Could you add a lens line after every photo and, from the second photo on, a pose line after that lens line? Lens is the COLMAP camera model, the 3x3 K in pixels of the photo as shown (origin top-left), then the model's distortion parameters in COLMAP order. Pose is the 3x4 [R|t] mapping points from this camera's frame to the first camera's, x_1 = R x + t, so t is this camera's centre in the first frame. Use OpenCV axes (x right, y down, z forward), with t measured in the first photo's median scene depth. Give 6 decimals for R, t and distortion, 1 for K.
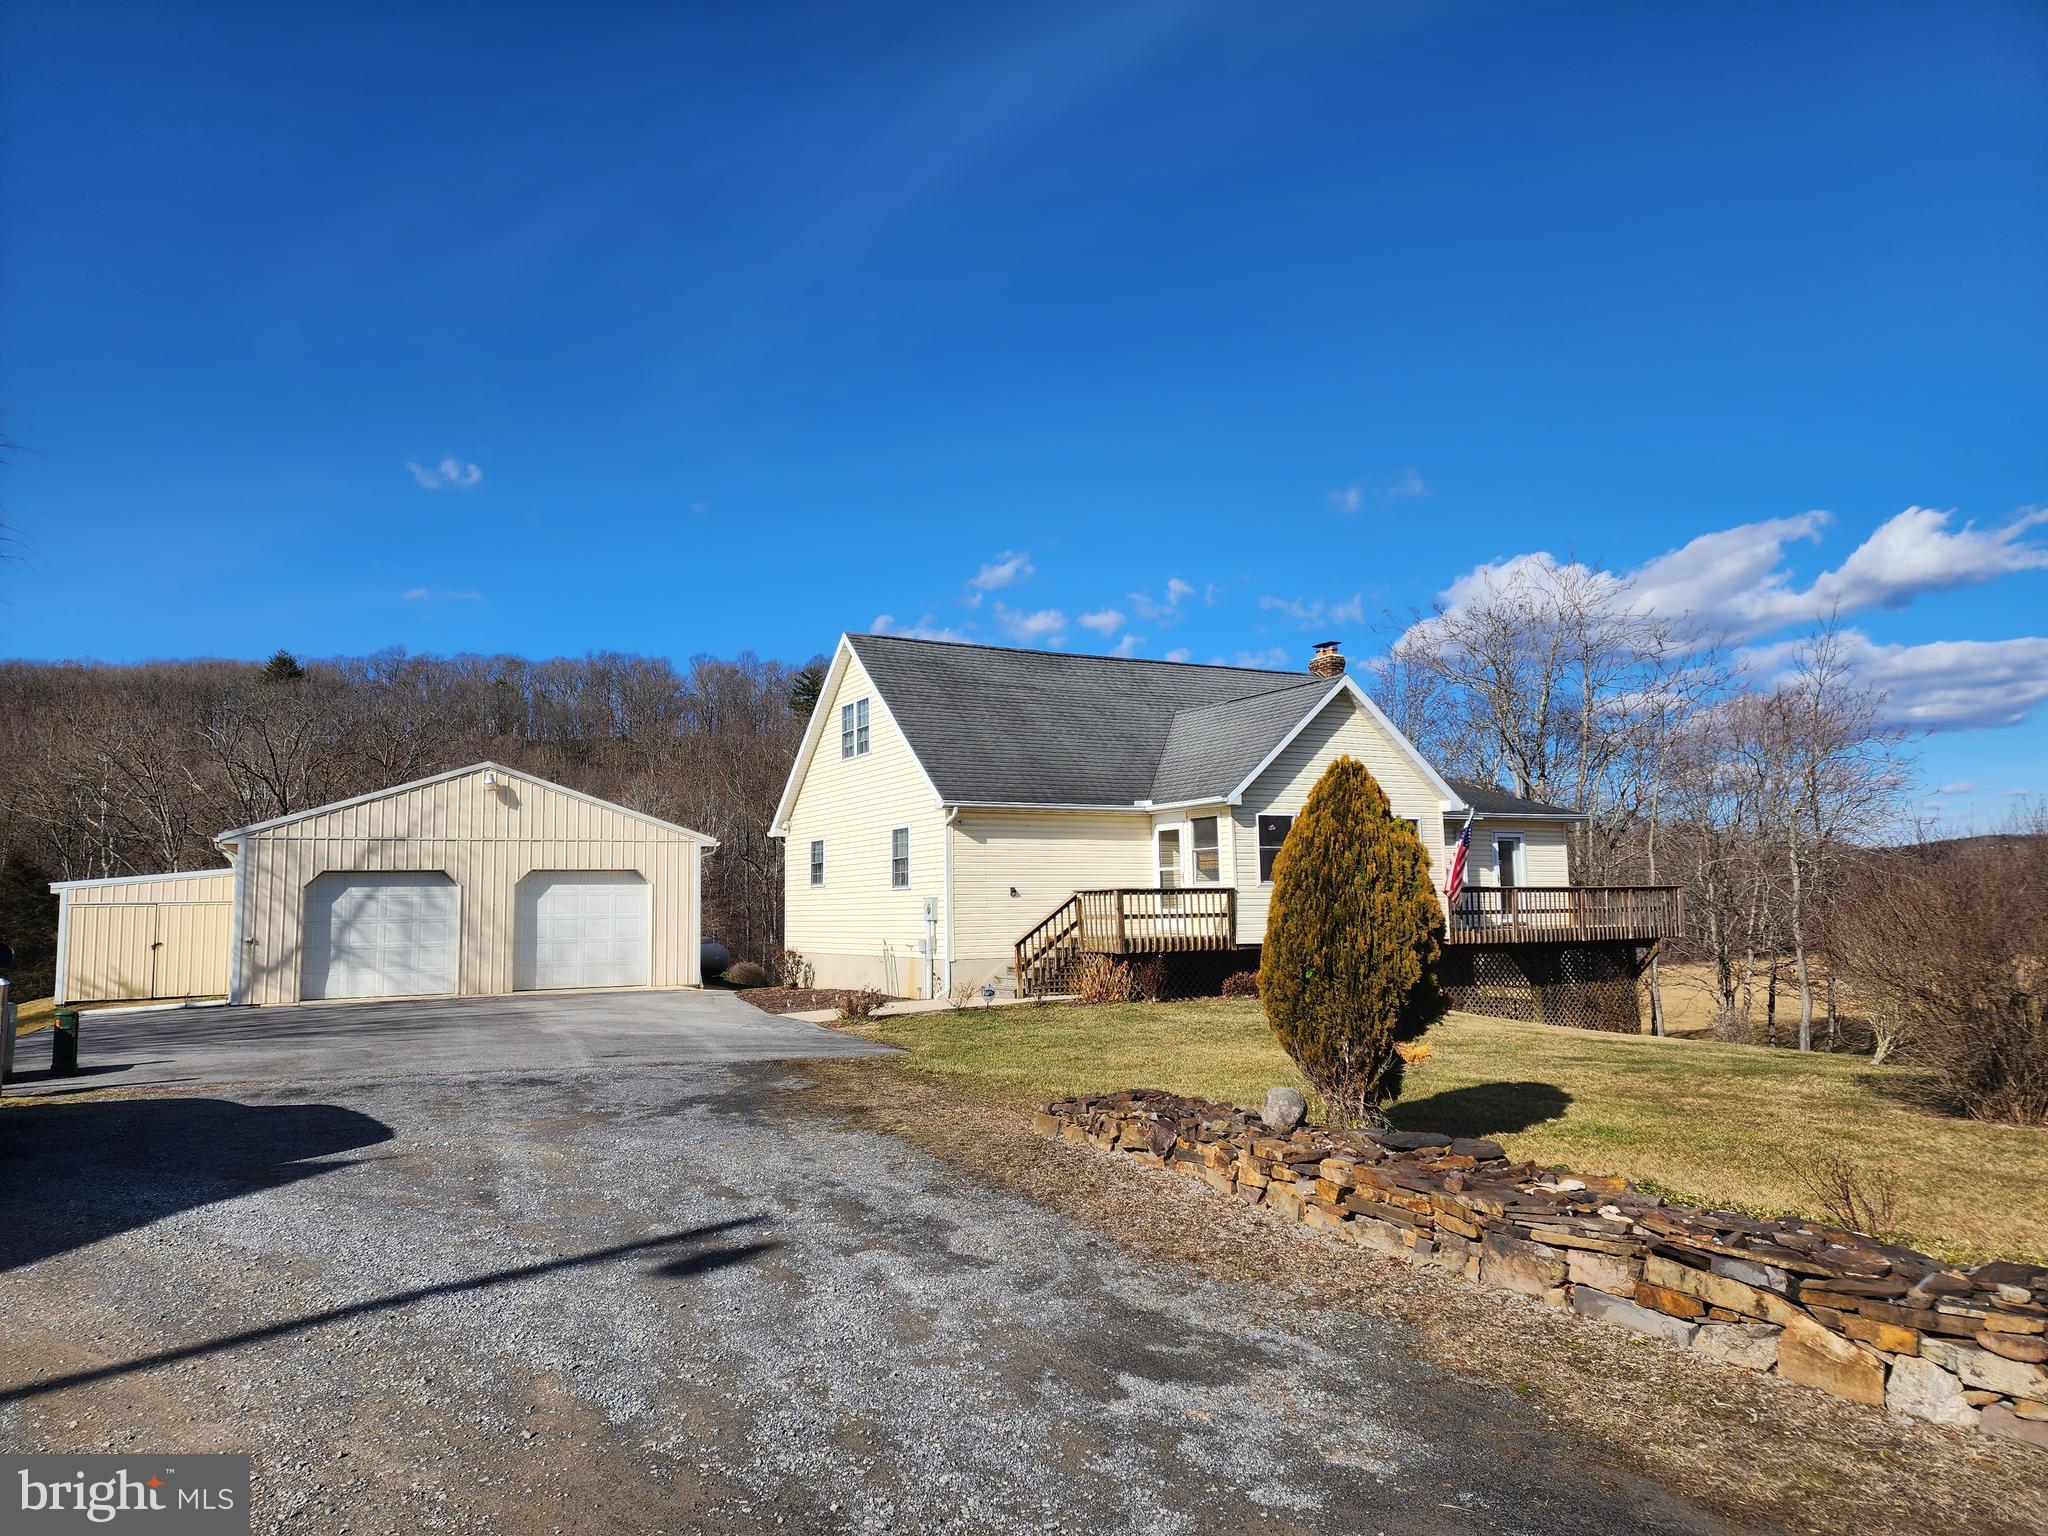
lens RADIAL K [[1387.0, 0, 1024.0], [0, 1387.0, 768.0], [0, 0, 1]] dist [0.089310, -0.067896]
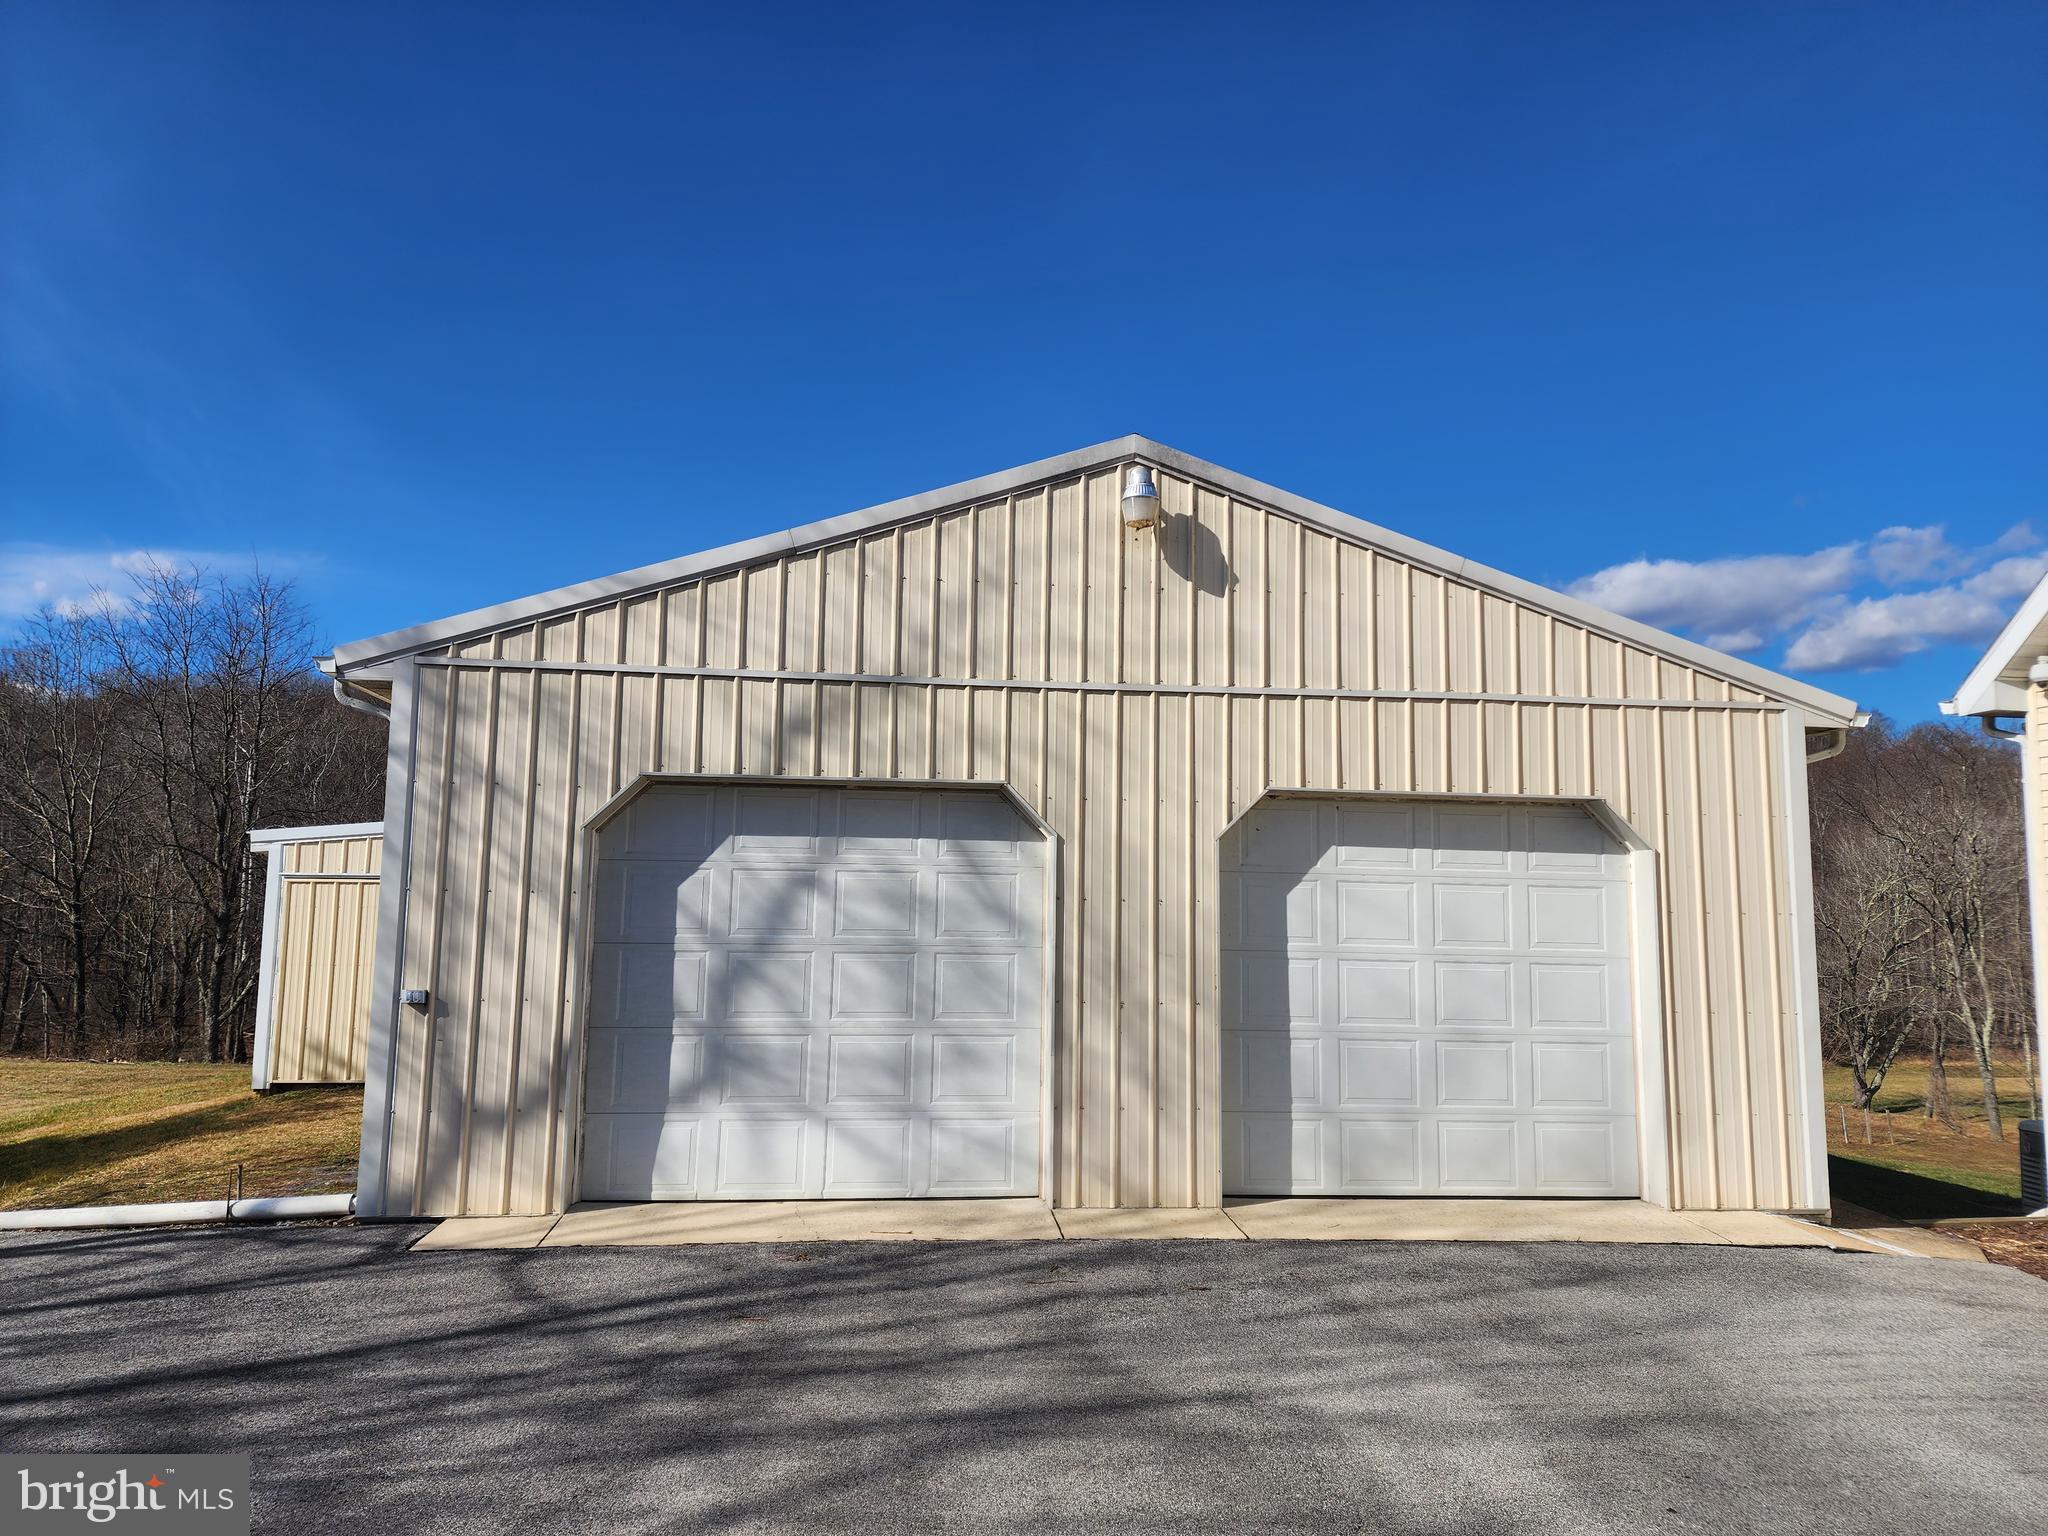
lens RADIAL K [[1387.0, 0, 1024.0], [0, 1387.0, 768.0], [0, 0, 1]] dist [0.089310, -0.067896]
pose [[0.929264, -0.007564, -0.369338, -0.293989], [0.007147, 0.999971, -0.002497, 0.068549], [0.369347, -0.000320, 0.929292, 0.713819]]
